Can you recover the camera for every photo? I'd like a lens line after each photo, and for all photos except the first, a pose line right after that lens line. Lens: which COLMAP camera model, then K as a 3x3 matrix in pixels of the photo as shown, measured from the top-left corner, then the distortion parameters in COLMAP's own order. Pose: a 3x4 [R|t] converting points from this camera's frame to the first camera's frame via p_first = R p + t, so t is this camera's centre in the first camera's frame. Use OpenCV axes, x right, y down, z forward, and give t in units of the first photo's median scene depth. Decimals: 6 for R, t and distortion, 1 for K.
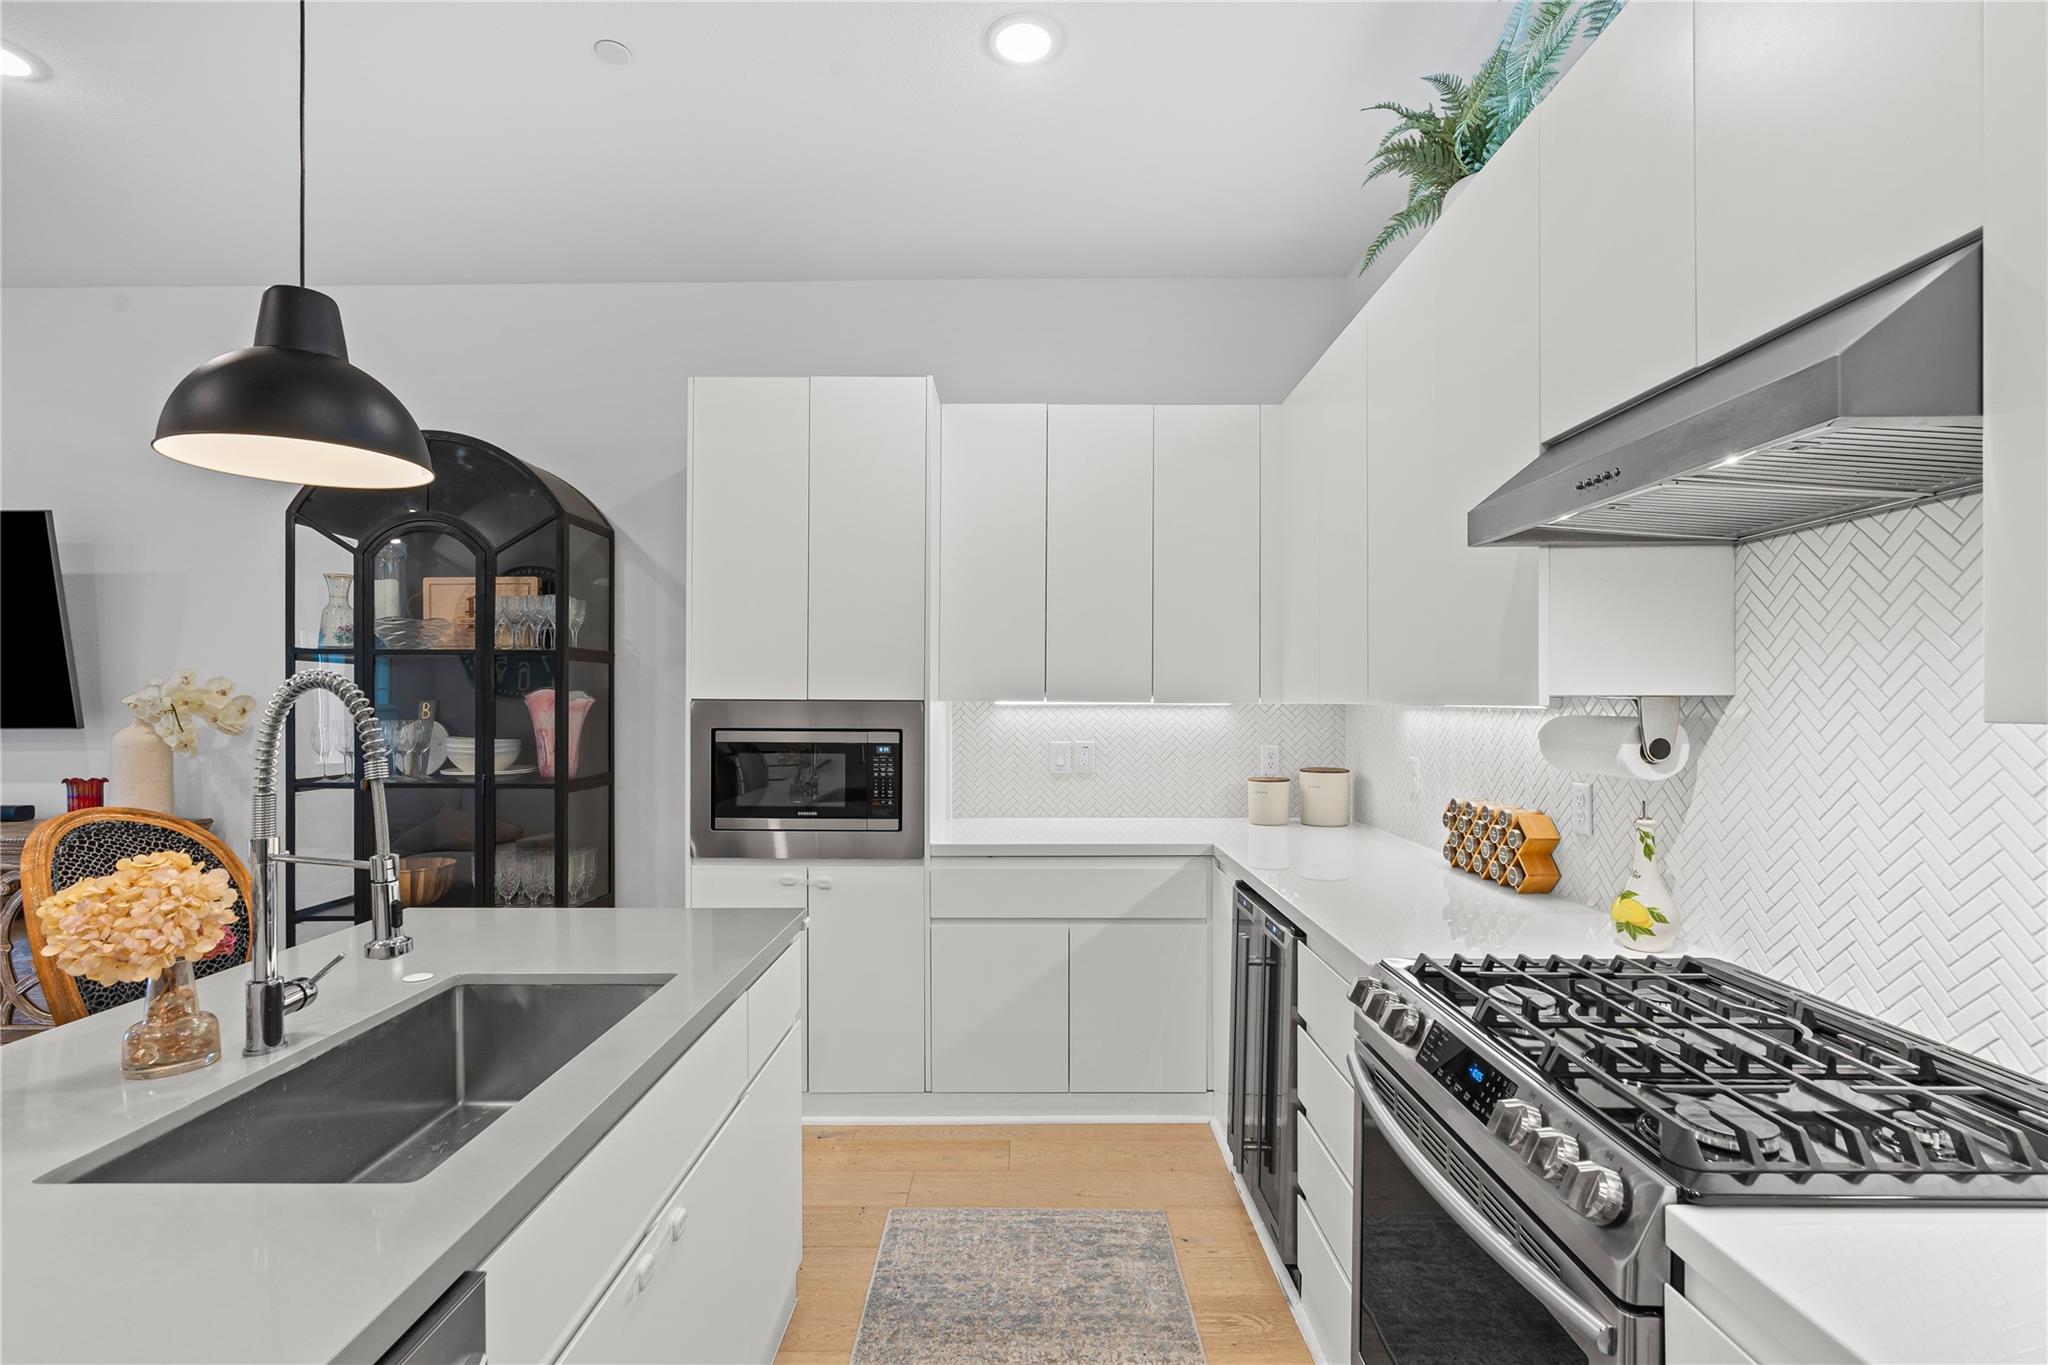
lens RADIAL K [[931.8, 0, 1028.9], [0, 931.8, 699.3], [0, 0, 1]] dist [-0.009502, 0.002489]
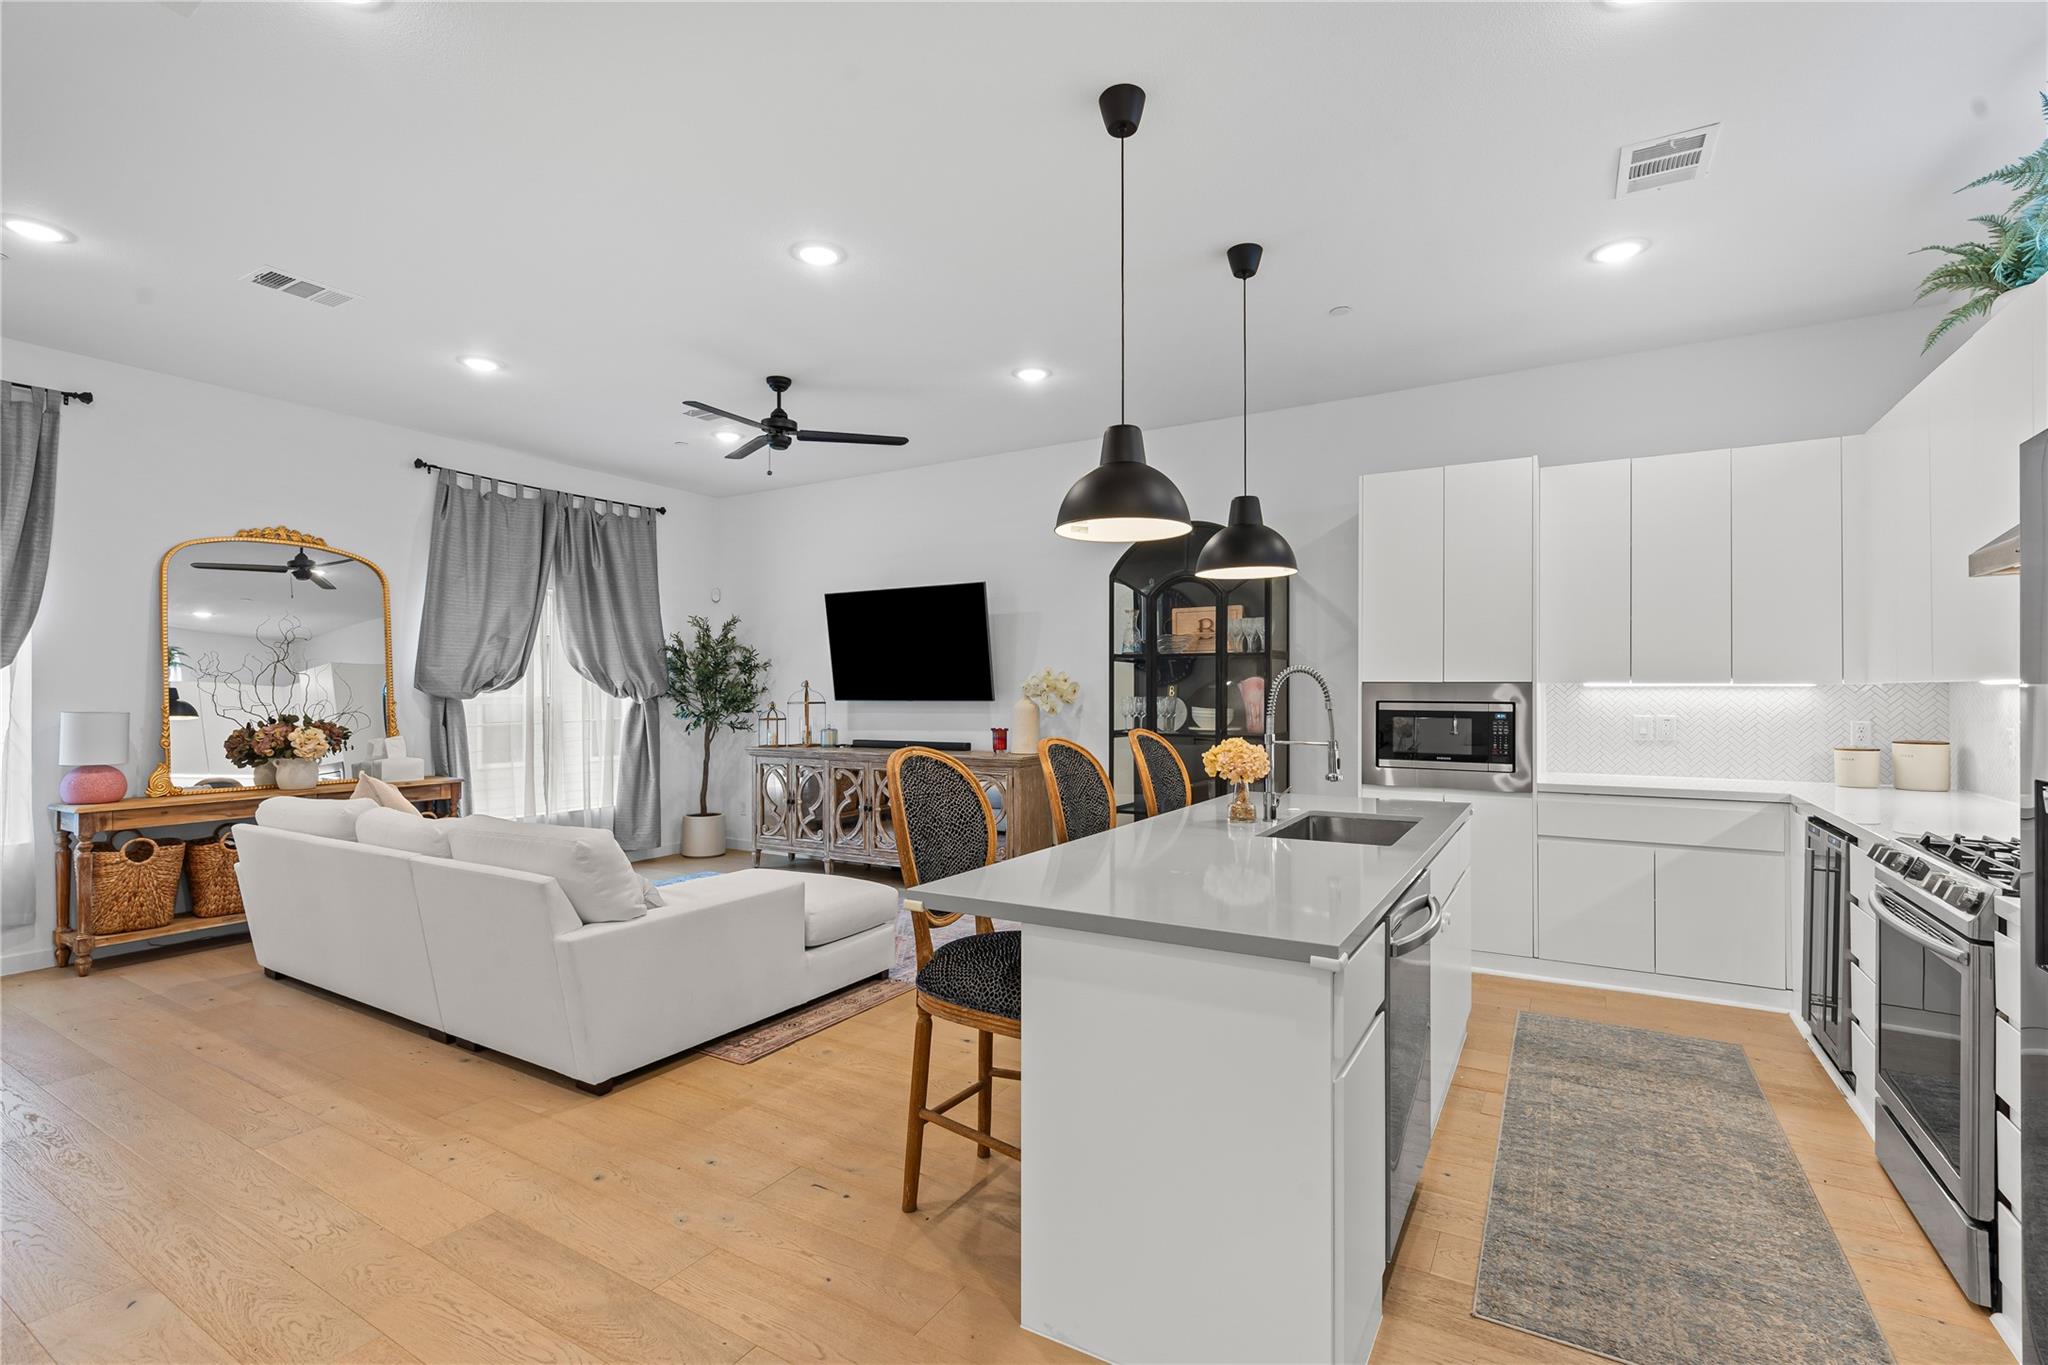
lens RADIAL K [[931.8, 0, 1019.4], [0, 931.8, 682.7], [0, 0, 1]] dist [-0.009502, 0.002489]
pose [[0.857772, -0.004292, -0.514012, -0.054344], [-0.000721, 0.999954, -0.009553, 0.016277], [0.514030, 0.008565, 0.857730, -0.628808]]
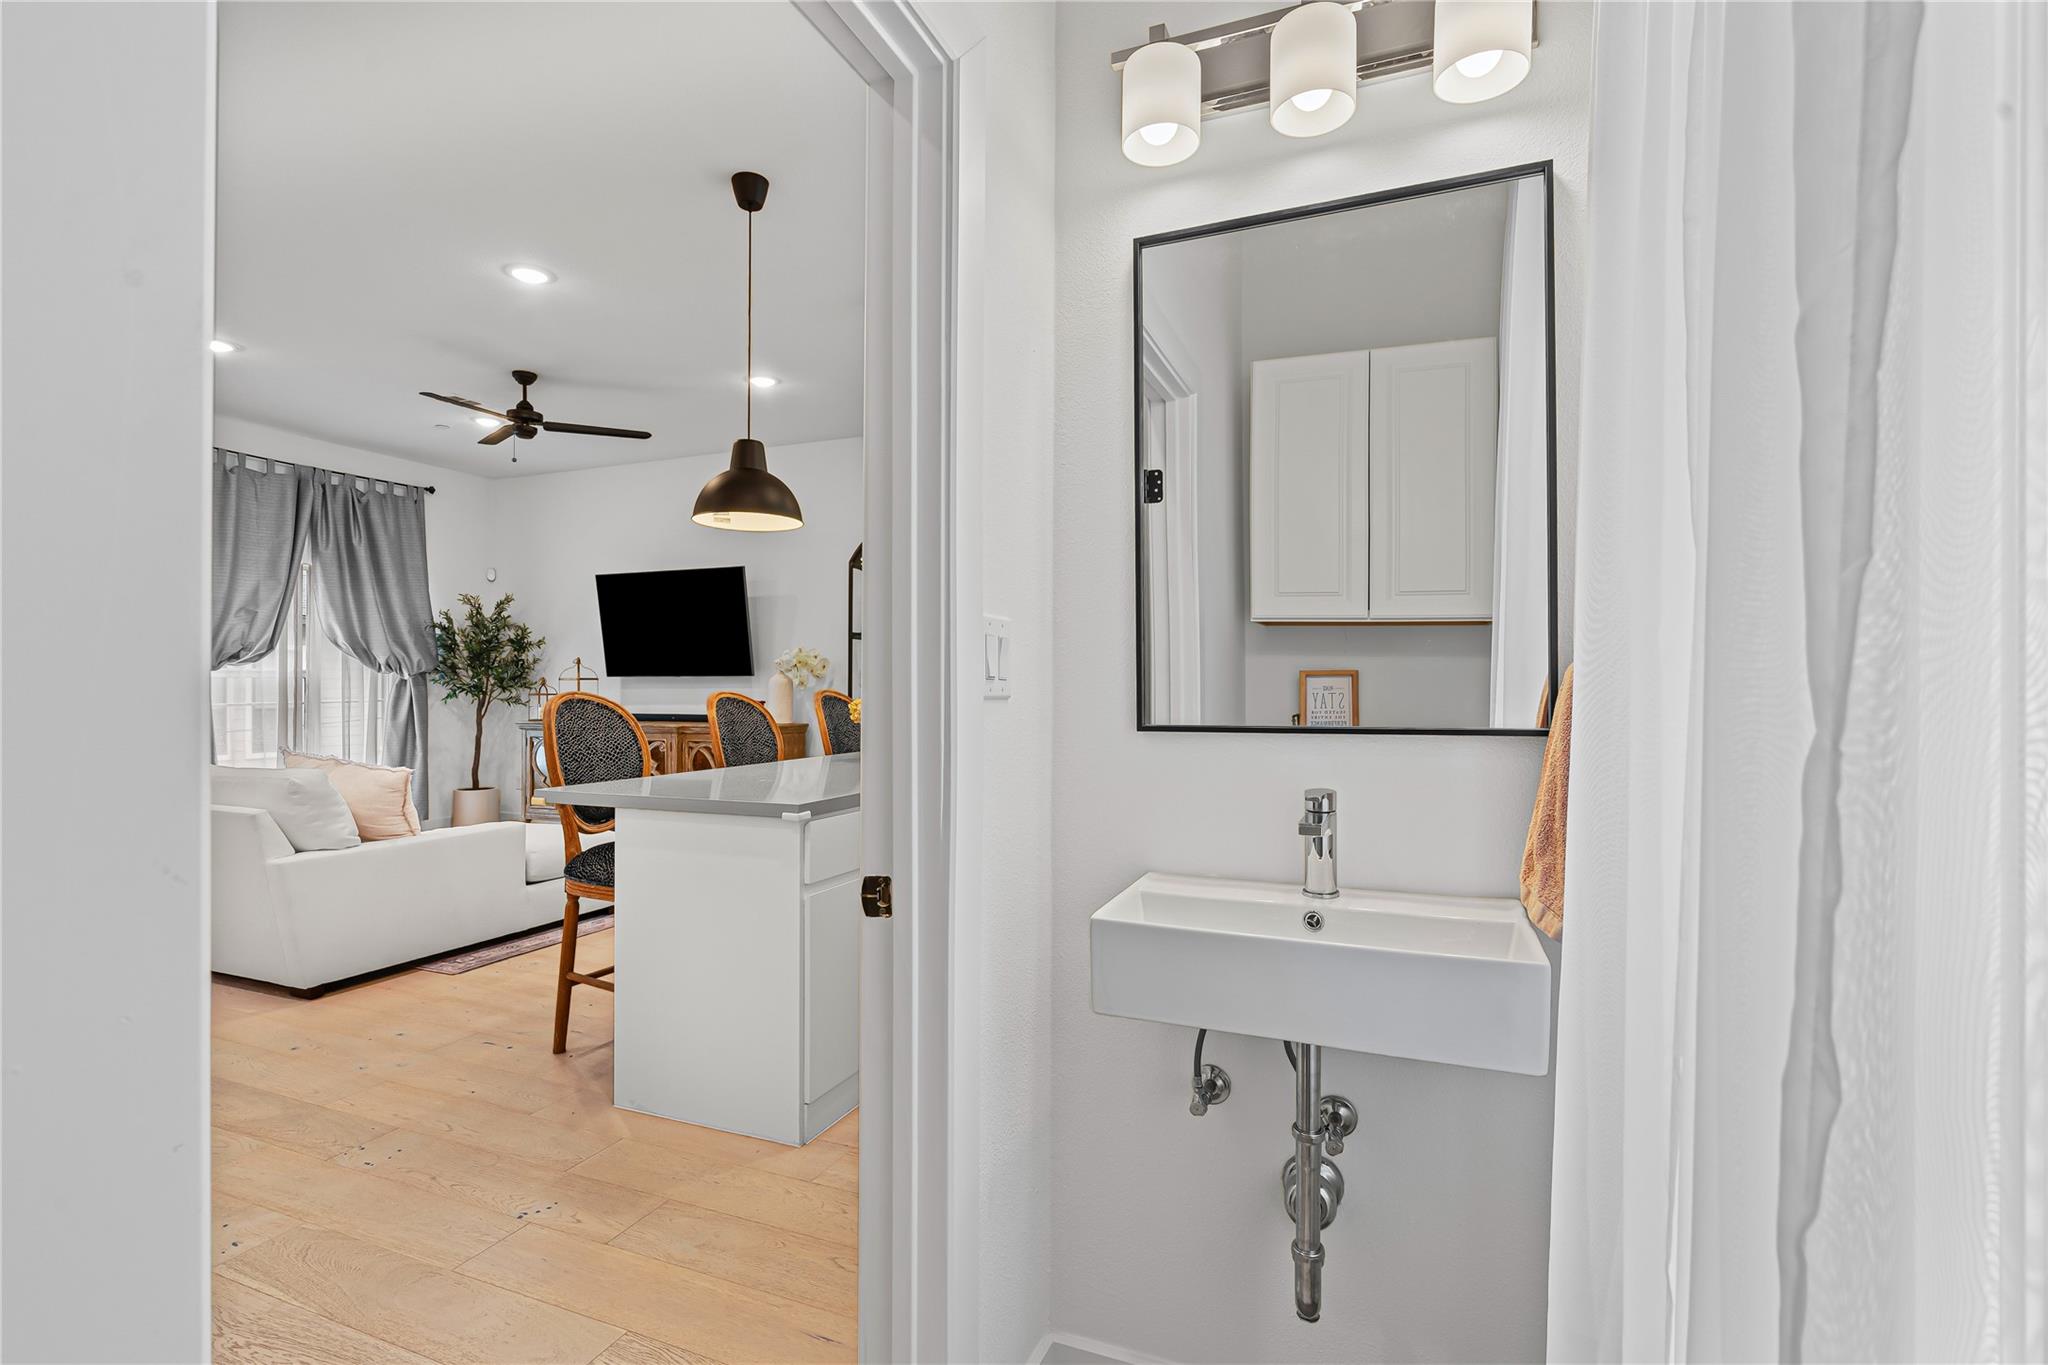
lens RADIAL K [[931.8, 0, 1015.1], [0, 931.8, 683.6], [0, 0, 1]] dist [-0.009502, 0.002489]
pose [[0.927620, 0.003541, -0.373508, 0.272317], [-0.004035, 0.999992, -0.000540, 0.055146], [0.373503, 0.002008, 0.927627, -0.738462]]
